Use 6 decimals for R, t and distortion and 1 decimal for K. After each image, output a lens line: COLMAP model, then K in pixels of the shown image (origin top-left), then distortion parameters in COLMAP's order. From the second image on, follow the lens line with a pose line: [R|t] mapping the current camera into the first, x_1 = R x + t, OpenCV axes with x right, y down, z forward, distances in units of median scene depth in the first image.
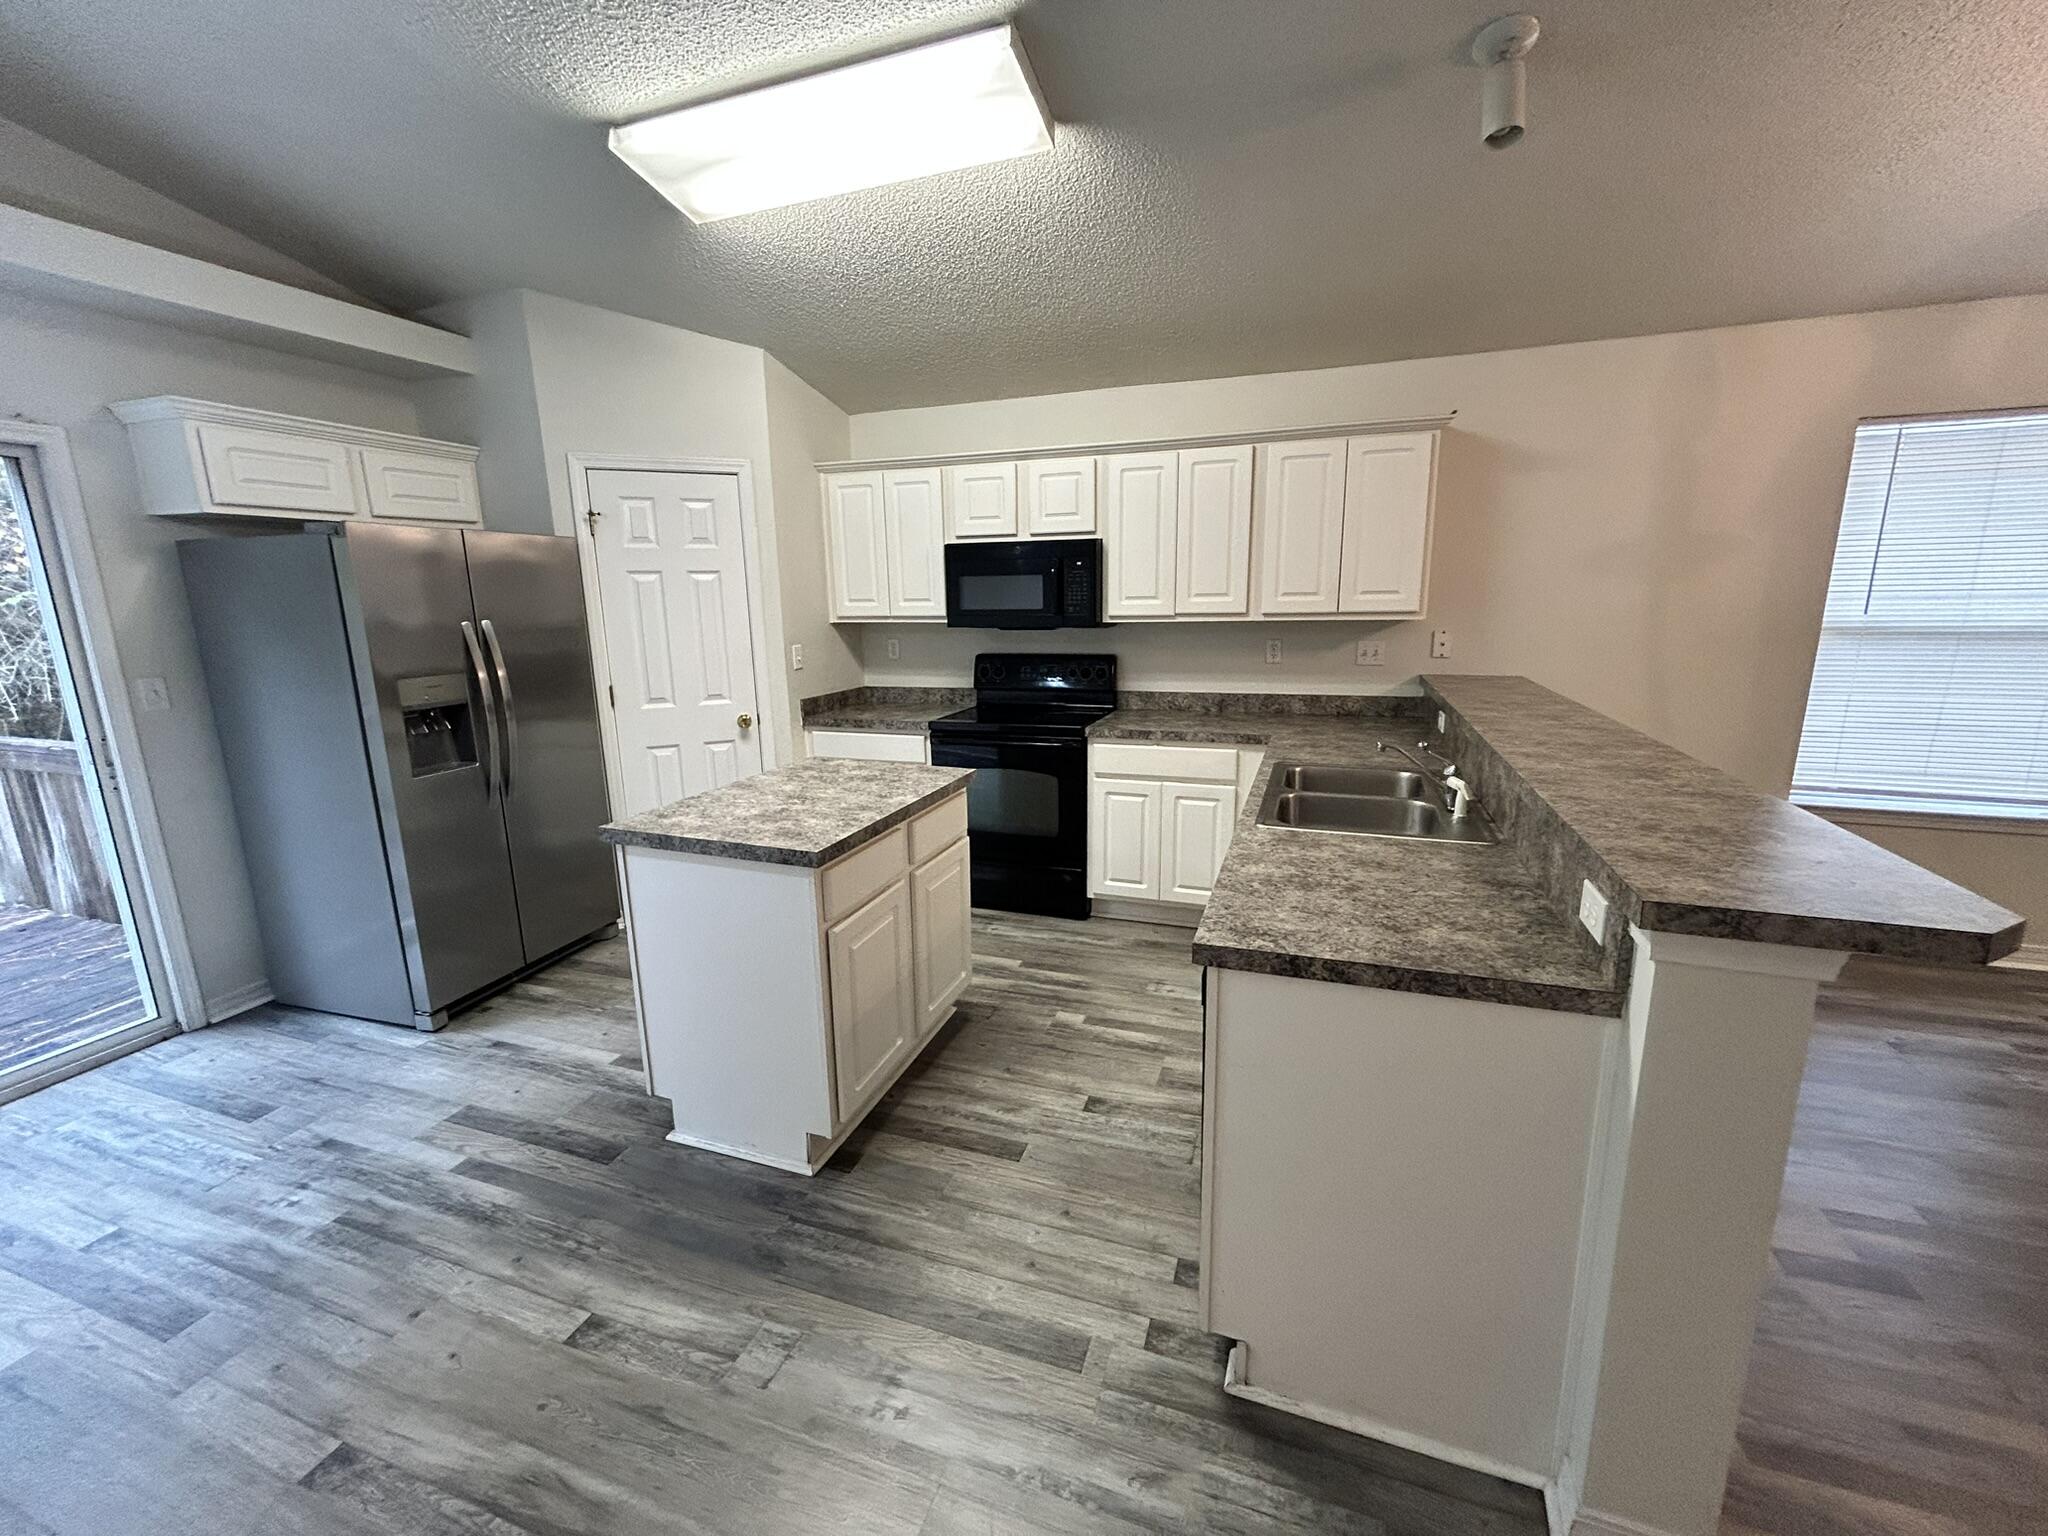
lens RADIAL K [[825.9, 0, 1033.4], [0, 825.9, 771.2], [0, 0, 1]] dist [-0.002399, -0.000347]
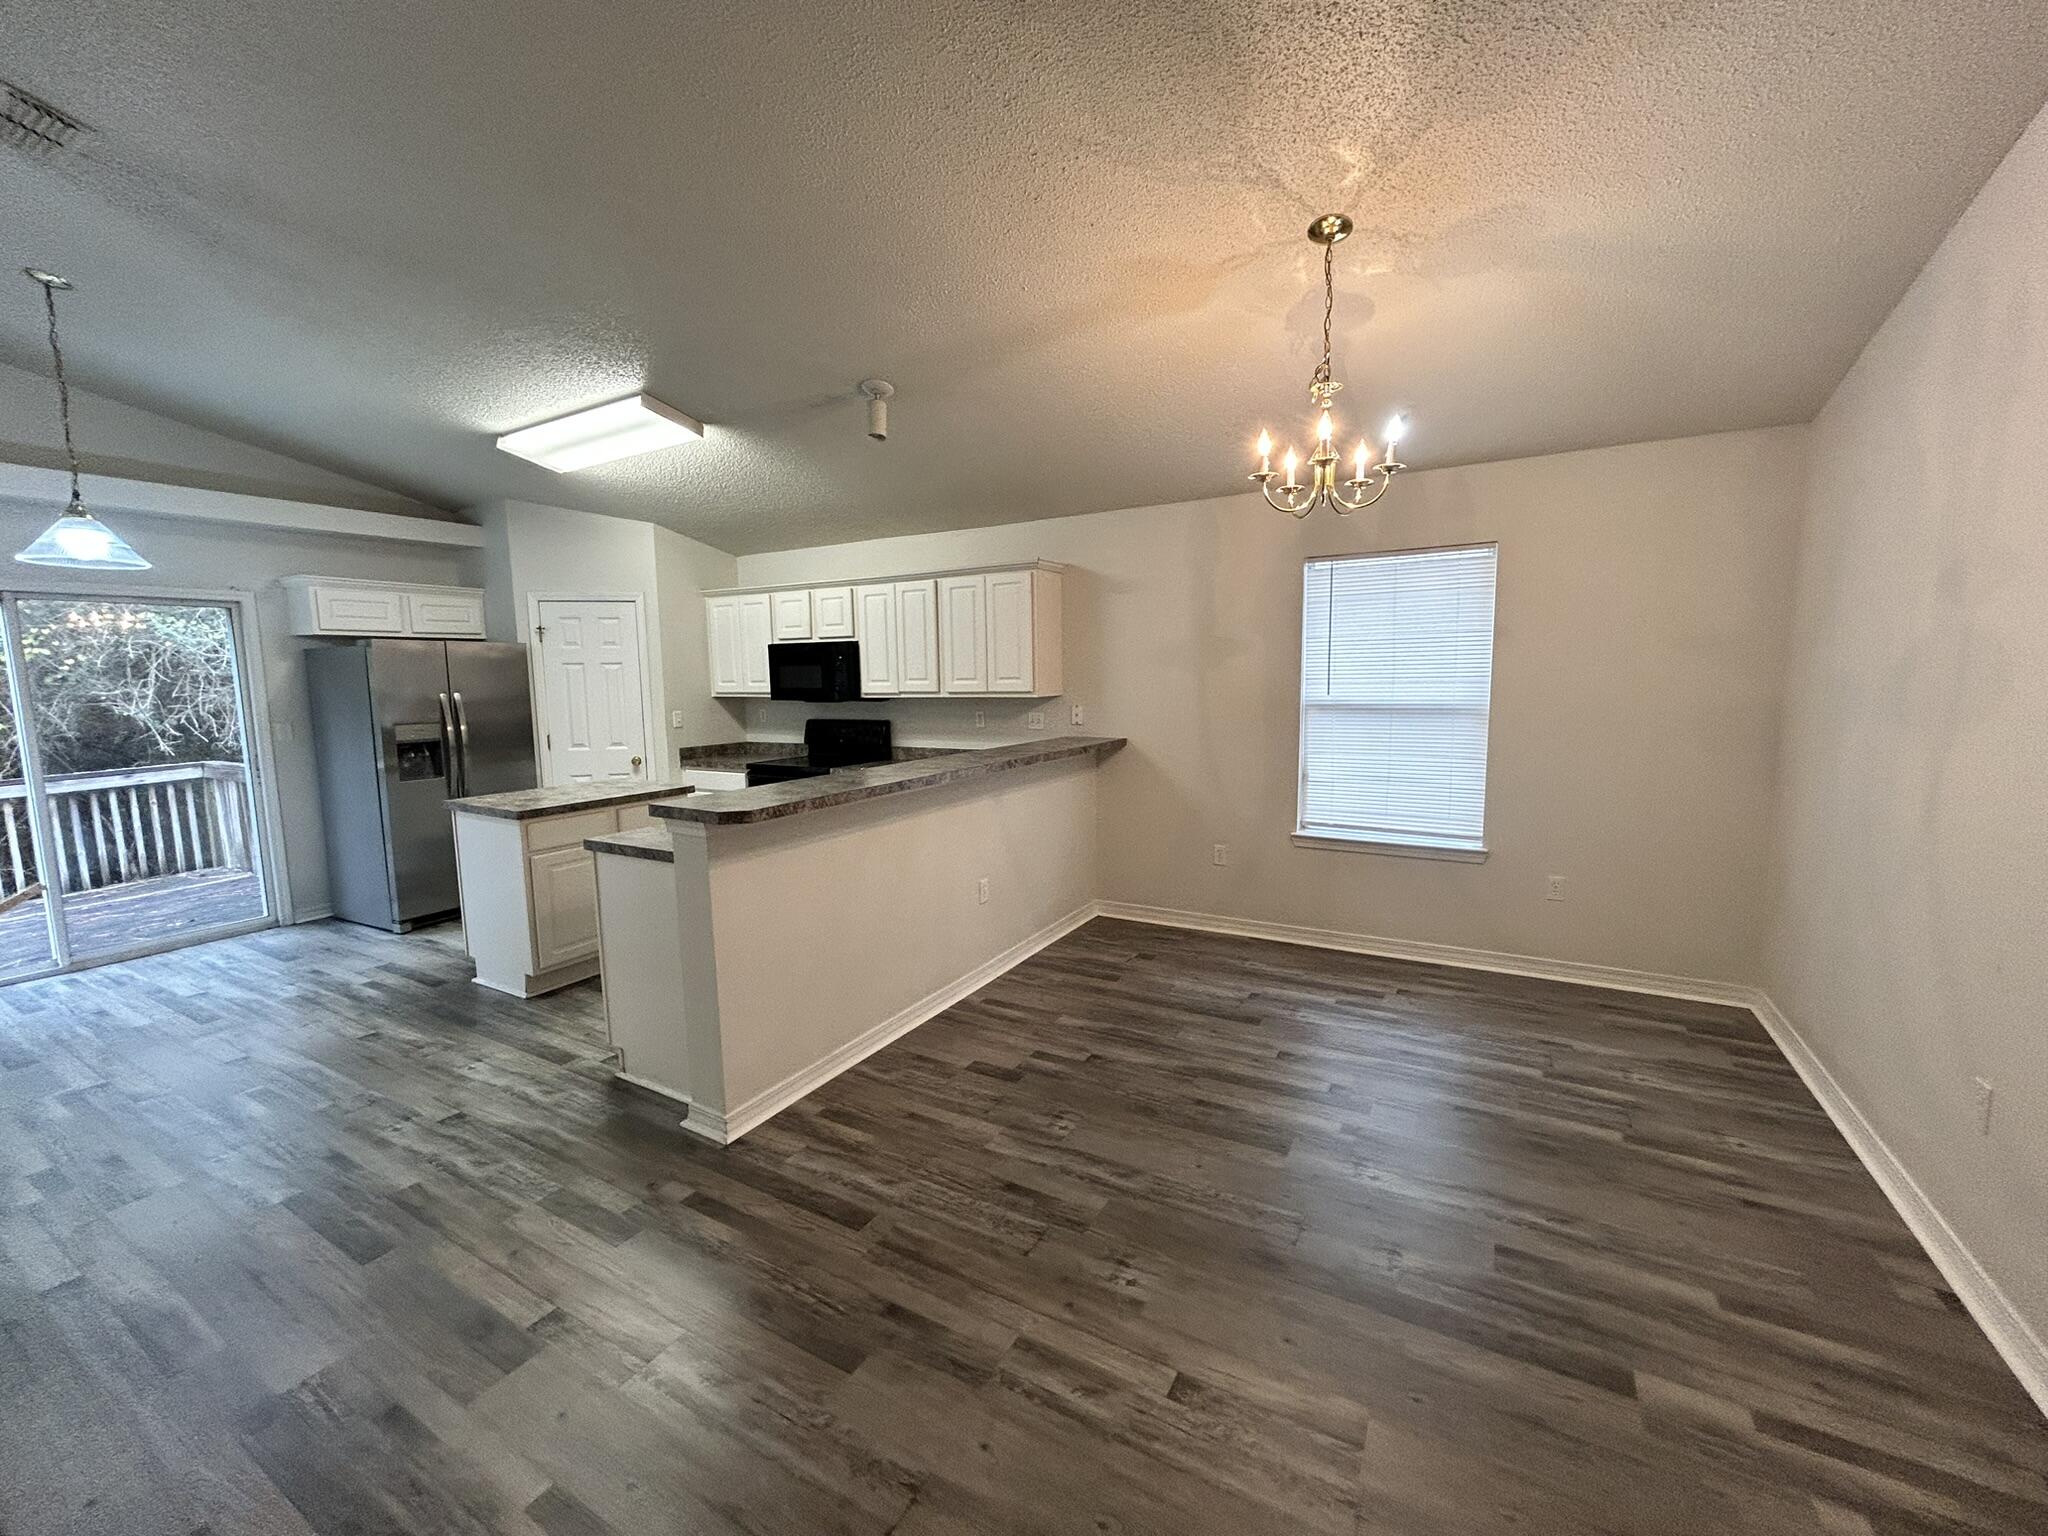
lens RADIAL K [[825.9, 0, 1038.3], [0, 825.9, 773.8], [0, 0, 1]] dist [-0.002399, -0.000347]
pose [[0.983680, 0.023393, -0.178399, 0.784059], [-0.039437, 0.995434, -0.086922, 0.079125], [0.175551, 0.092539, 0.980111, -0.419974]]
